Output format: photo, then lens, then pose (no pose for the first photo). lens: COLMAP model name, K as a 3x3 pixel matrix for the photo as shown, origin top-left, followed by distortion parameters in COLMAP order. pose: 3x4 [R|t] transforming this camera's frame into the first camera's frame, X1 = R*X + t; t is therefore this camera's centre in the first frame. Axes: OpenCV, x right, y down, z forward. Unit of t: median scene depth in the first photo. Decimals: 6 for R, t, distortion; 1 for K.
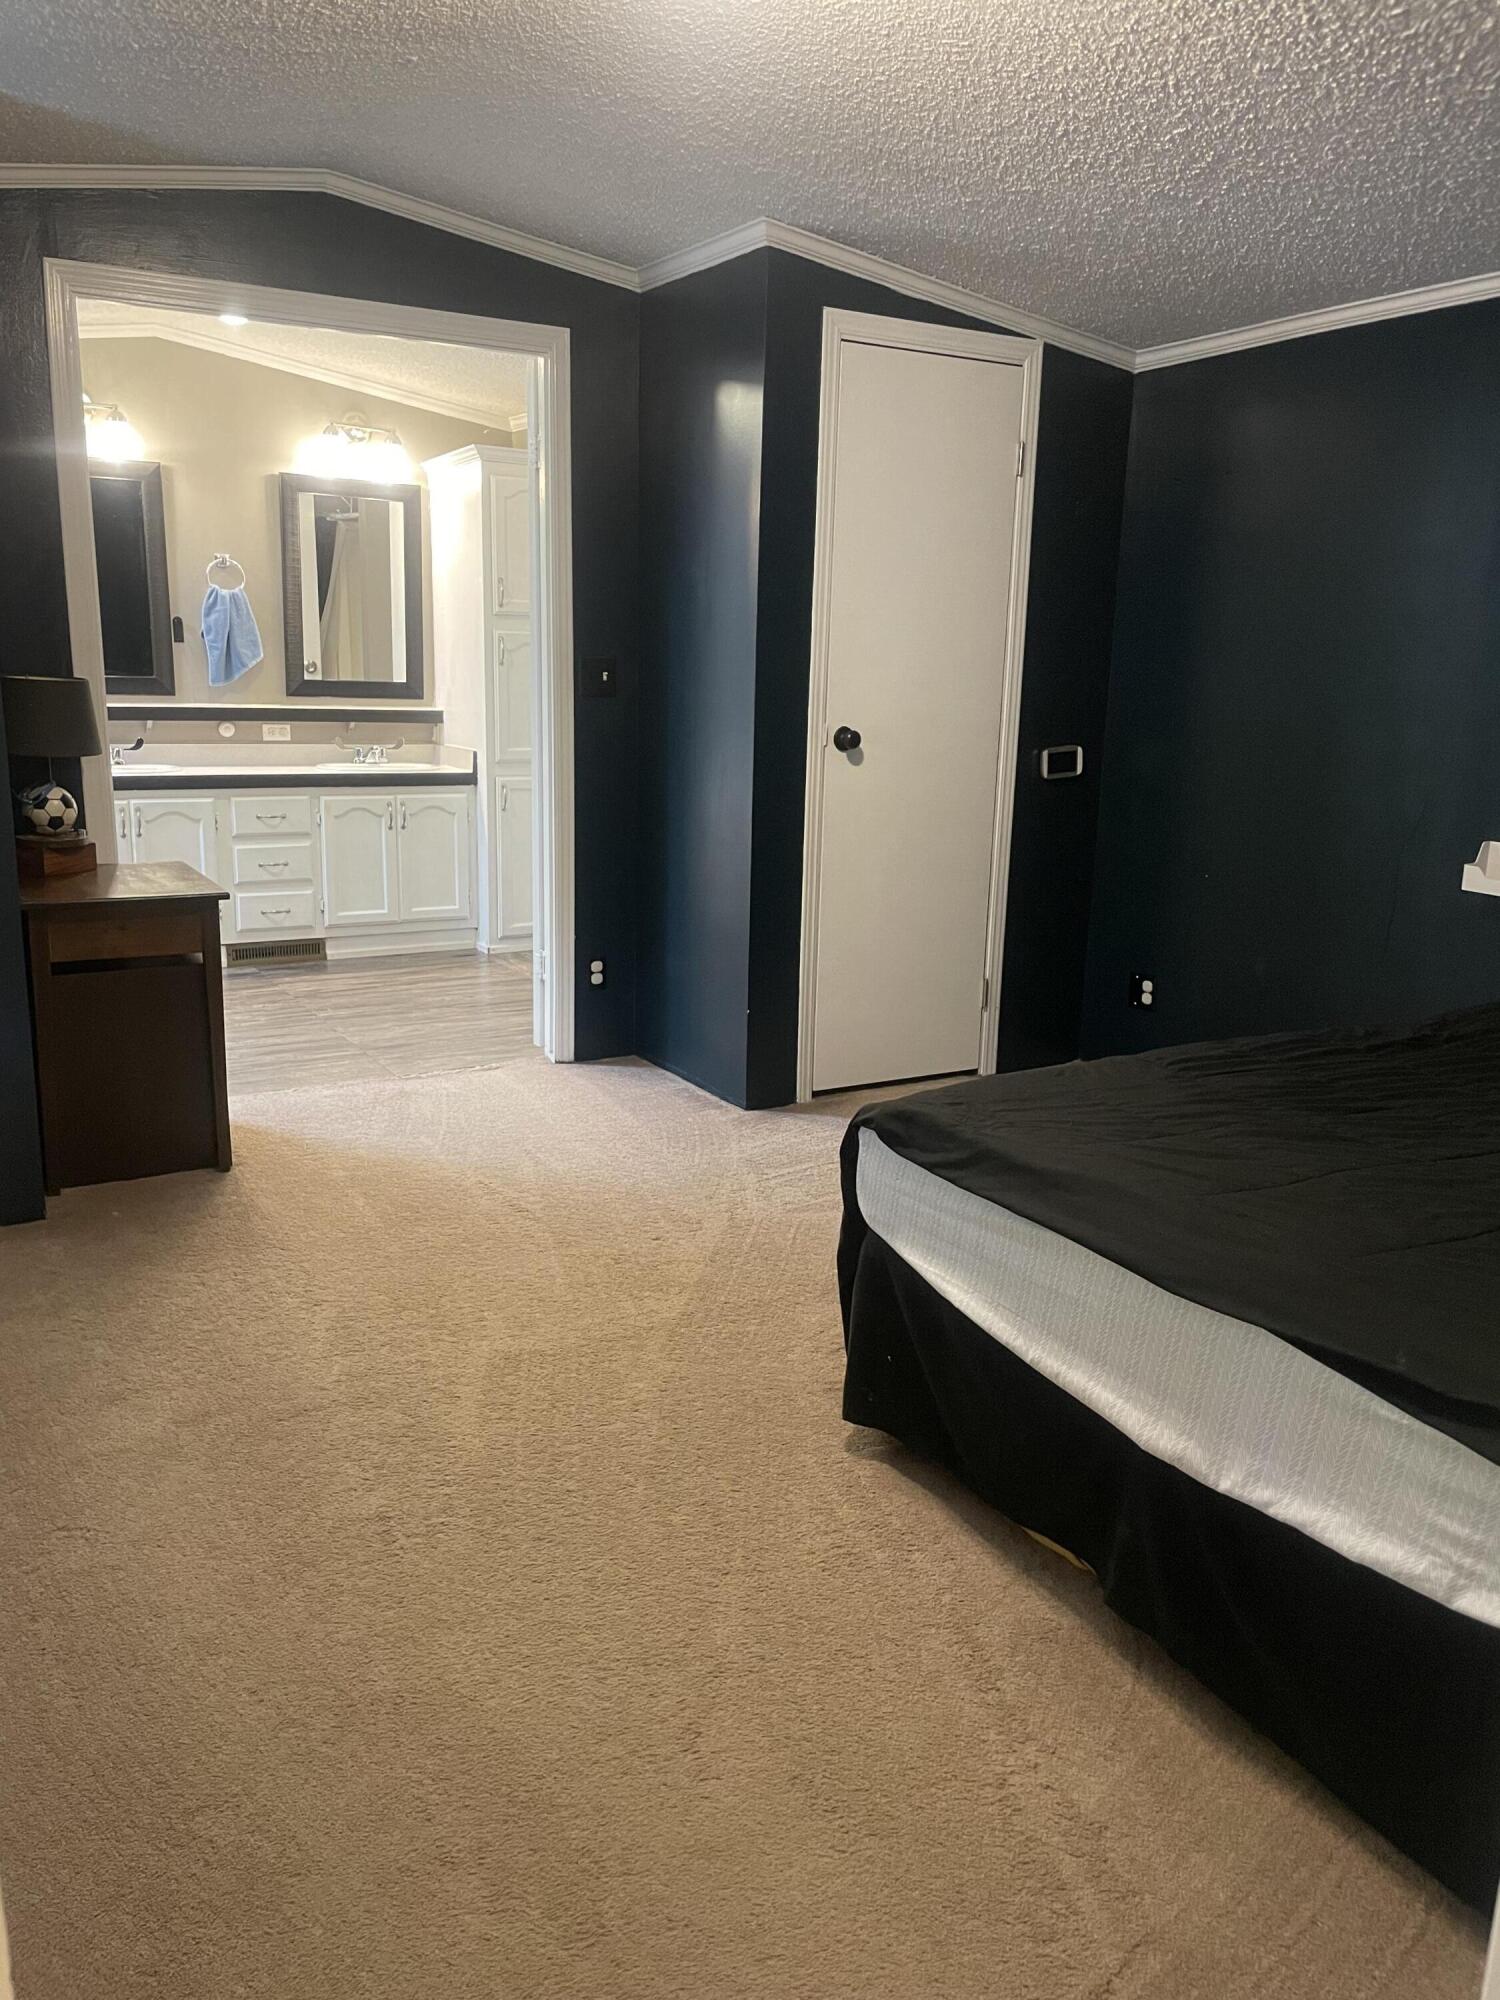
lens RADIAL K [[1552.8, 0, 757.5], [0, 1552.8, 980.0], [0, 0, 1]] dist [0.062343, -0.099791]
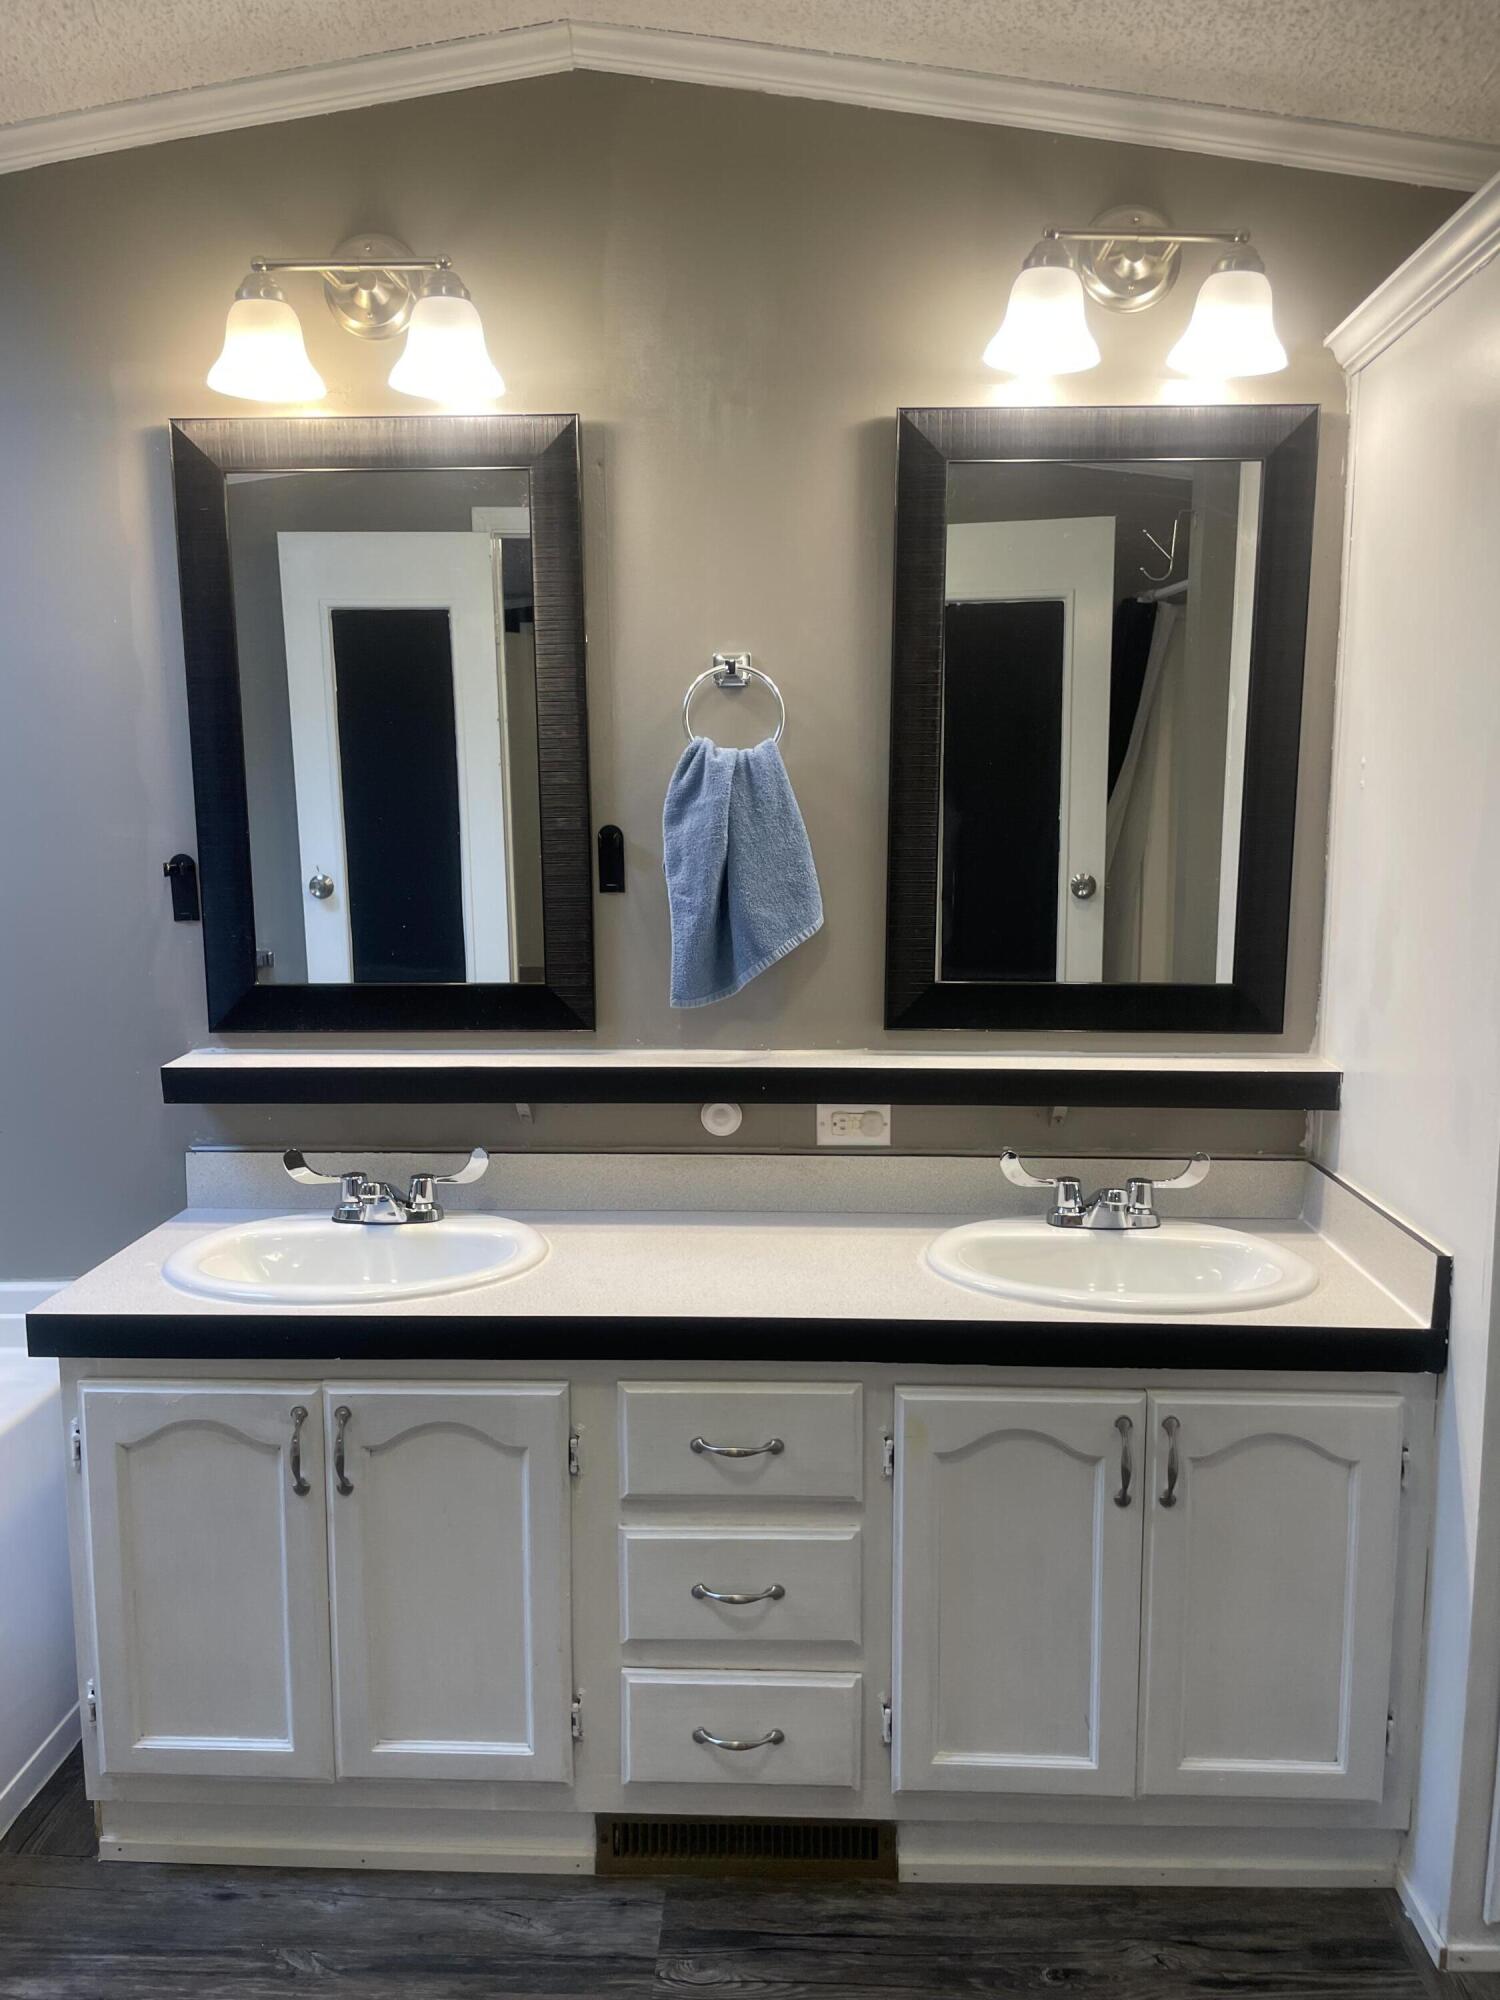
lens RADIAL K [[1552.8, 0, 728.5], [0, 1552.8, 1030.2], [0, 0, 1]] dist [0.062343, -0.099791]
pose [[0.831333, 0.045747, -0.553889, -0.136595], [-0.080832, 0.995962, -0.039061, -0.169680], [0.549865, 0.077245, 0.831674, 0.702892]]
